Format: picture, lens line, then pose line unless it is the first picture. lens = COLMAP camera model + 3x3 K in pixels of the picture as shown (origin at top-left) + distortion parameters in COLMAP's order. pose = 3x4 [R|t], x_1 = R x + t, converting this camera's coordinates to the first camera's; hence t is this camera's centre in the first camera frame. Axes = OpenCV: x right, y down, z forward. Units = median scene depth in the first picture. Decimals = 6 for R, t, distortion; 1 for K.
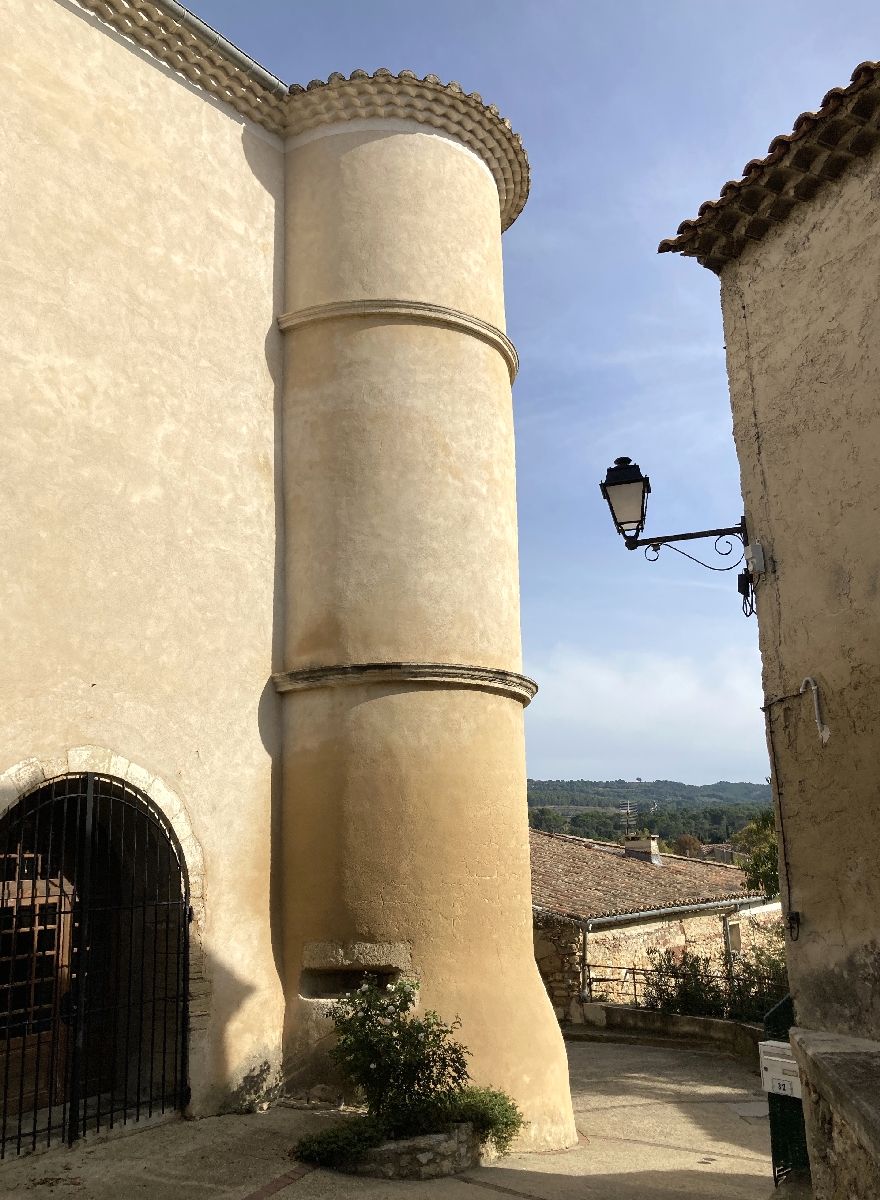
lens RADIAL K [[1003.4, 0, 440.0], [0, 1003.4, 600.0], [0, 0, 1]] dist [0.025310, -0.009080]
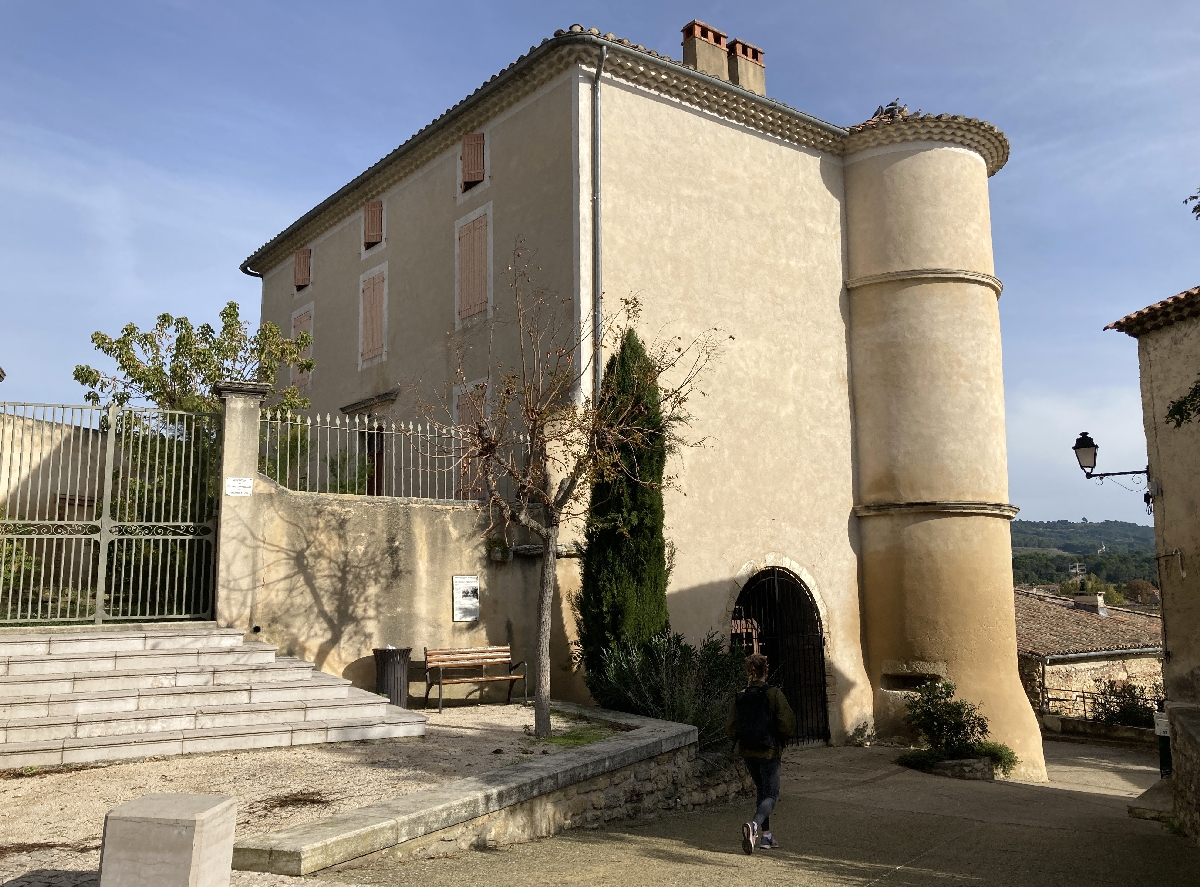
lens RADIAL K [[1004.6, 0, 600.0], [0, 1004.6, 443.5], [0, 0, 1]] dist [0.018940, -0.013106]
pose [[0.967785, -0.013960, -0.251391, -0.154864], [0.040284, 0.994184, 0.099874, -0.220181], [0.248534, -0.106783, 0.962719, -0.738733]]
